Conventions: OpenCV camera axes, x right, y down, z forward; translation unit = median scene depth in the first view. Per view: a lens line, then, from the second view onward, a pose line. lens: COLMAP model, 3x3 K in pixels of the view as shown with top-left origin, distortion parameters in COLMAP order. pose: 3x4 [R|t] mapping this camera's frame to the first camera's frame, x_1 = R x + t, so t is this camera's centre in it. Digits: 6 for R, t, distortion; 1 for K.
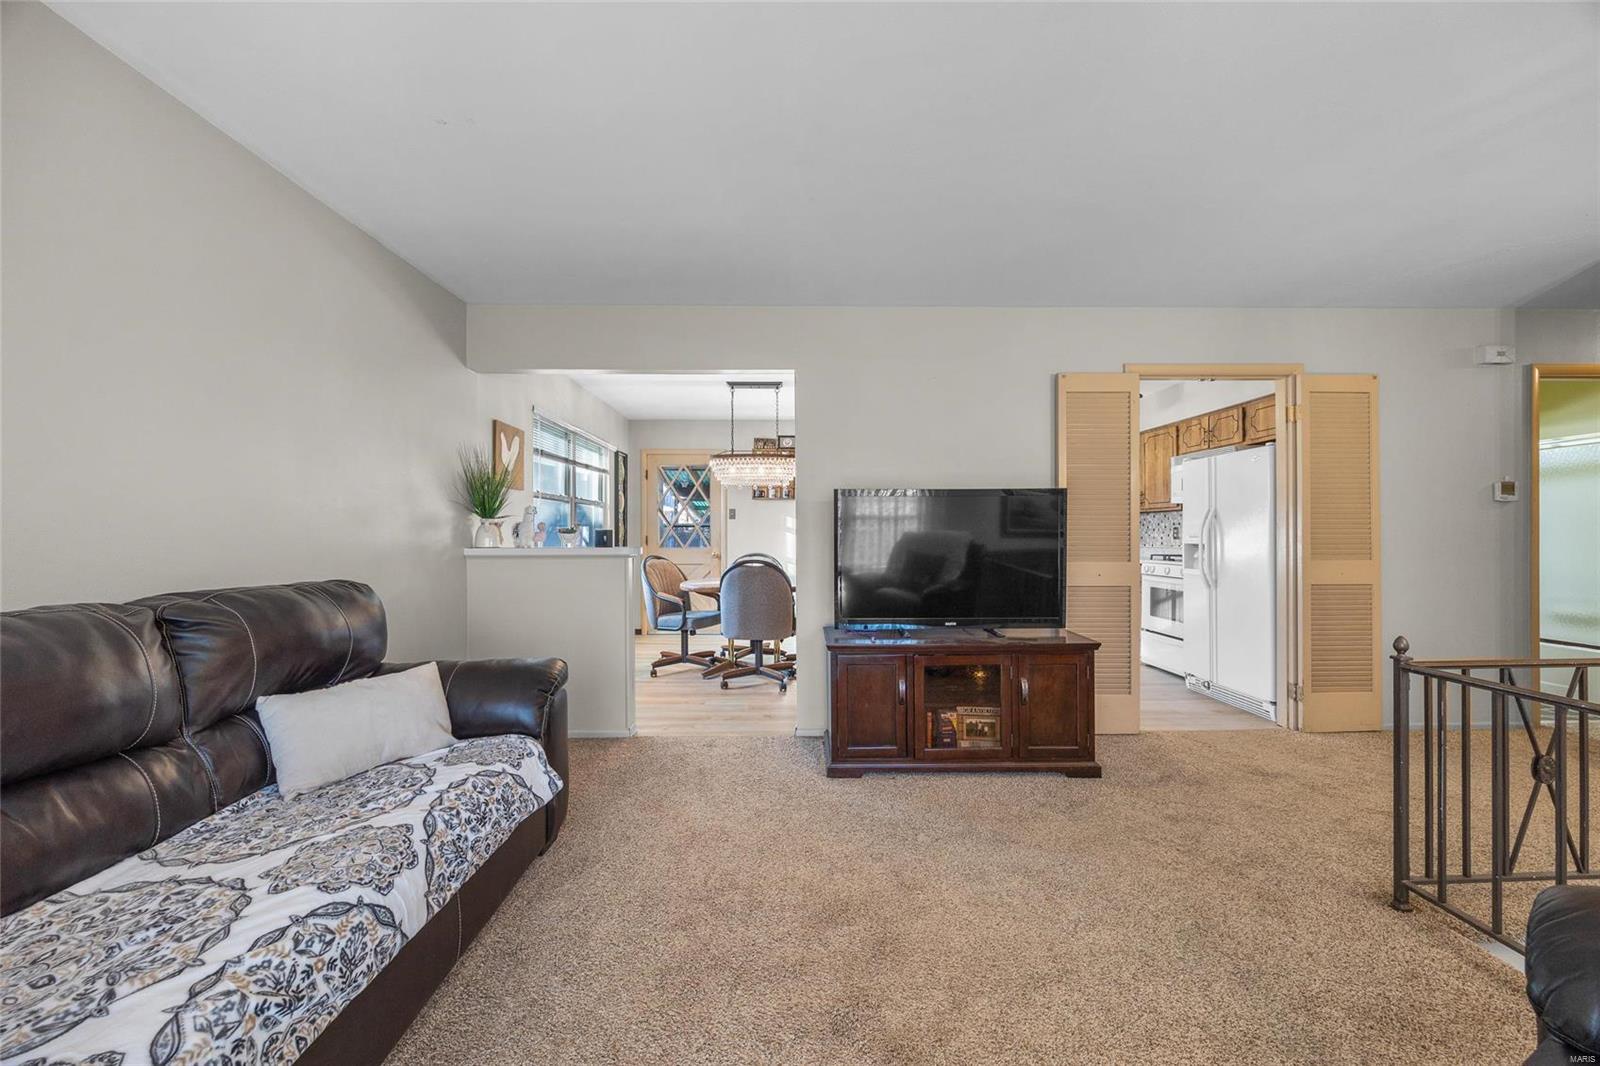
lens RADIAL K [[603.8, 0, 800.4], [0, 603.8, 531.8], [0, 0, 1]] dist [0.000276, 0.000054]
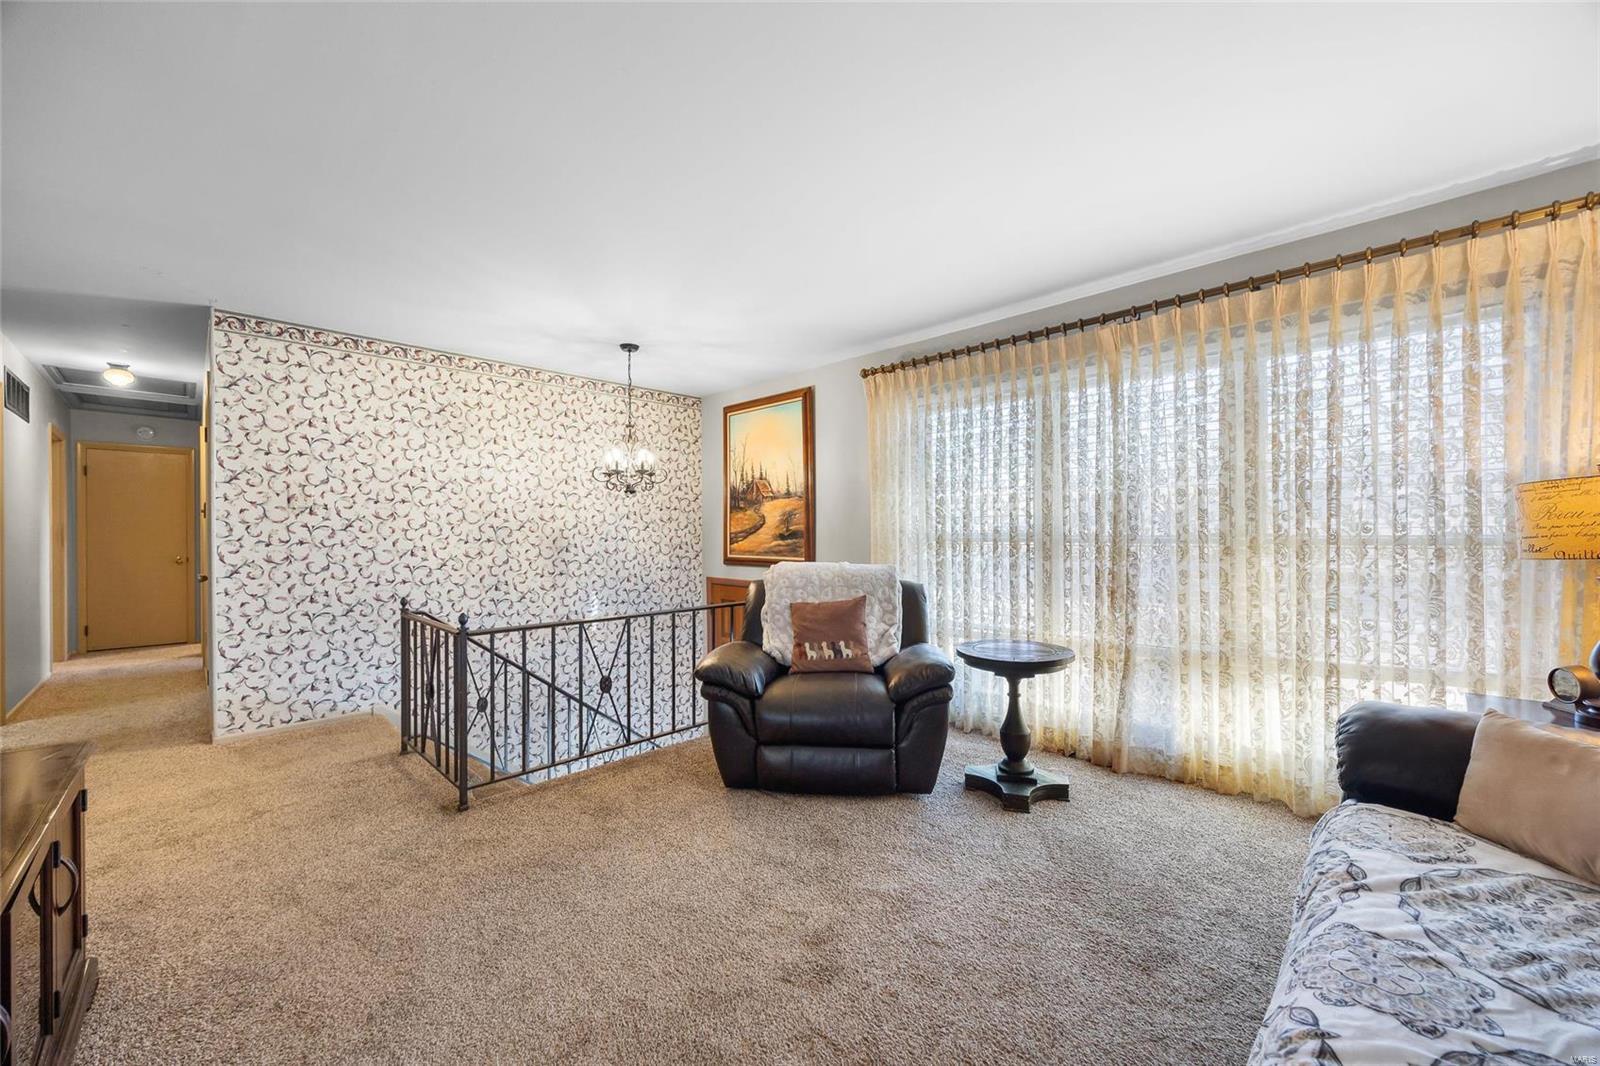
lens RADIAL K [[614.5, 0, 800.2], [0, 614.5, 533.5], [0, 0, 1]] dist [-0.001789, 0.000052]
pose [[-0.689634, 0.003825, 0.724148, -0.198691], [0.004770, 0.999988, -0.000739, -0.002775], [-0.724143, 0.002944, -0.689644, 0.489519]]
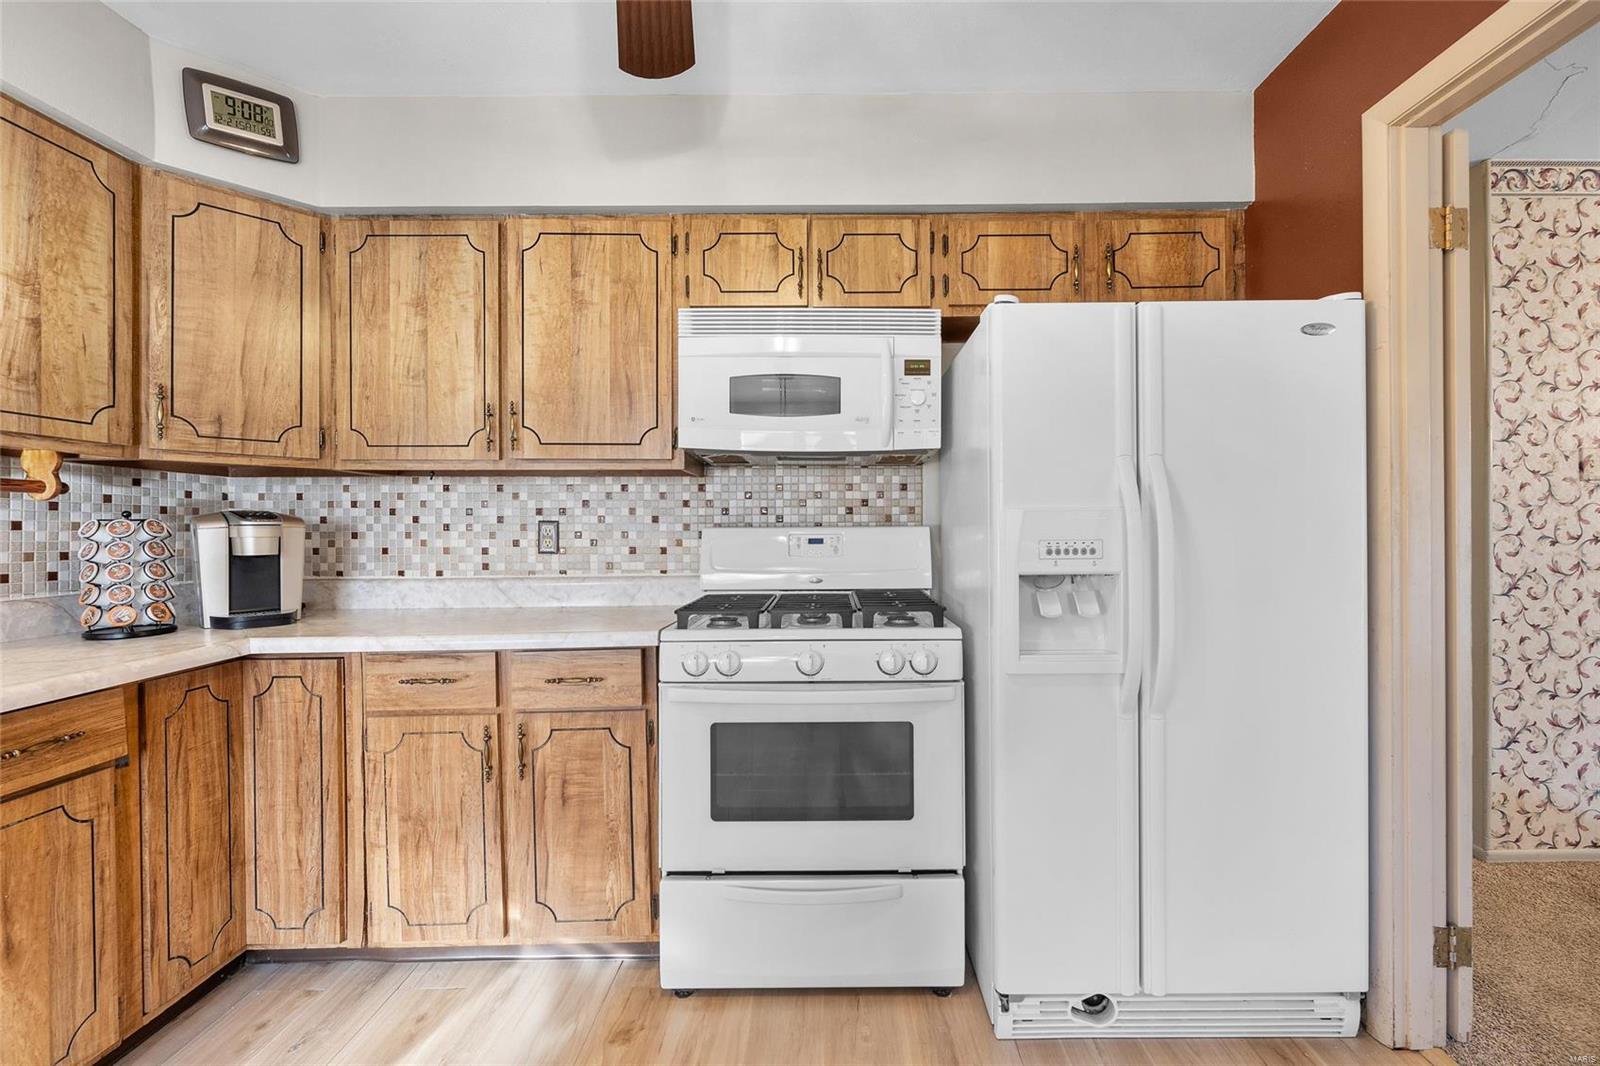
lens RADIAL K [[669.3, 0, 838.6], [0, 669.3, 531.6], [0, 0, 1]] dist [-0.003831, 0.000114]
pose [[0.017444, -0.000763, 0.999848, 0.251557], [0.000356, 1.000000, 0.000757, -0.001389], [-0.999848, 0.000342, 0.017444, 0.910362]]
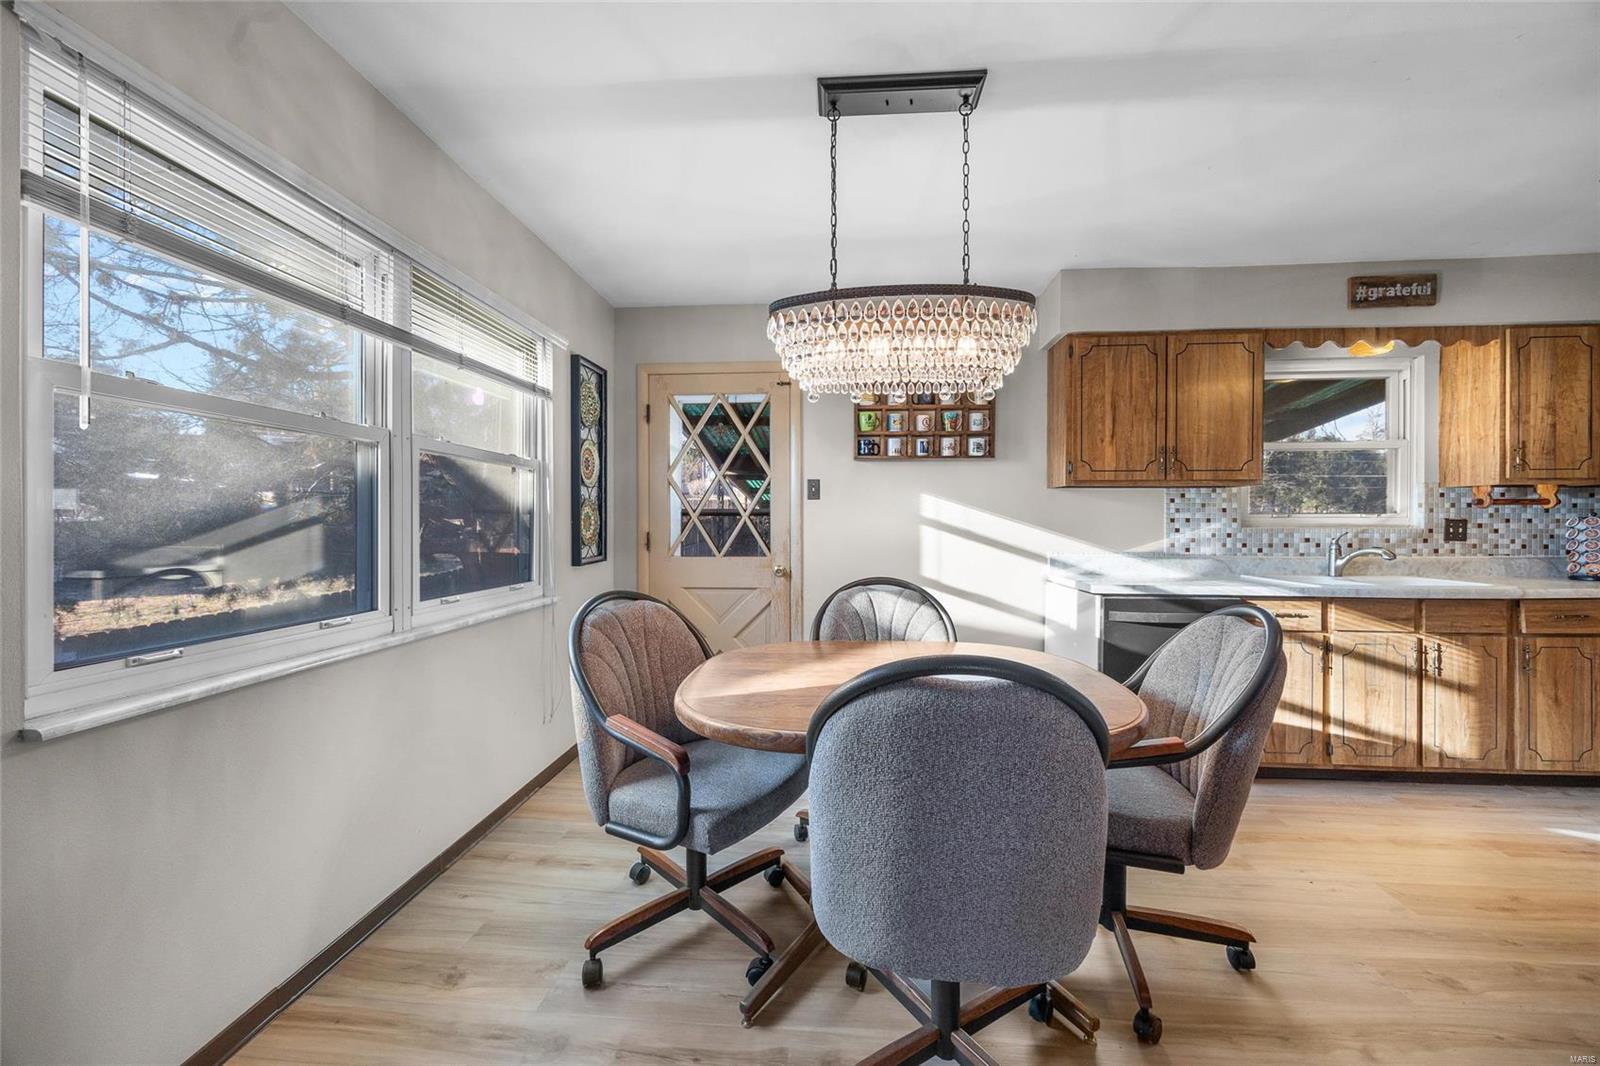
lens RADIAL K [[609.6, 0, 801.8], [0, 609.6, 527.2], [0, 0, 1]] dist [-0.000804, 0.000063]
pose [[0.995170, 0.000386, -0.098164, -0.094480], [0.000099, 0.999988, 0.004936, -0.000774], [0.098165, -0.004922, 0.995158, 0.641175]]
